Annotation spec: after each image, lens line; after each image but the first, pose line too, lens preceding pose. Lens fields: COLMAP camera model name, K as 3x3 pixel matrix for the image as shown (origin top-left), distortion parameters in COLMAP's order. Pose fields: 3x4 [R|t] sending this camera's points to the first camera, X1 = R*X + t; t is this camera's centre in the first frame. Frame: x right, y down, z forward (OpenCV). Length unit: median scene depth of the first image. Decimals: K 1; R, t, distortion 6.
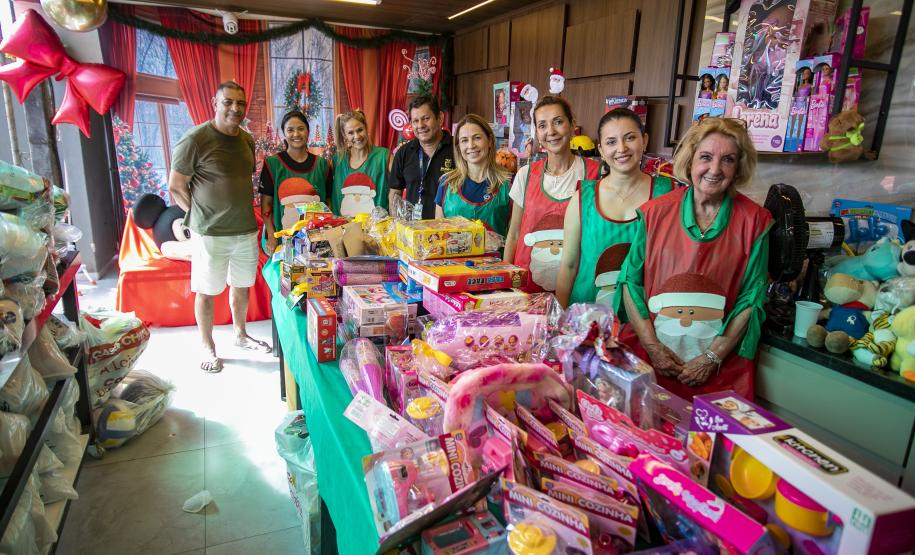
lens RADIAL K [[572.0, 0, 457.5], [0, 572.0, 277.5], [0, 0, 1]] dist [0.006415, 0.004100]
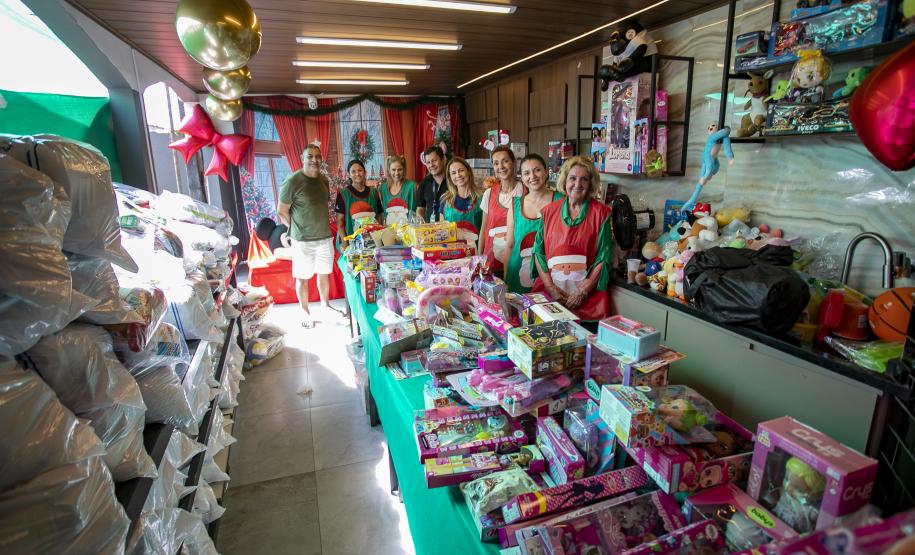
lens RADIAL K [[482.7, 0, 457.5], [0, 482.7, 277.5], [0, 0, 1]] dist [-0.001592, -0.000150]
pose [[0.994811, -0.035397, -0.095389, 0.151945], [0.035081, 0.999372, -0.004994, 0.064147], [0.095506, 0.001622, 0.995428, -0.391553]]
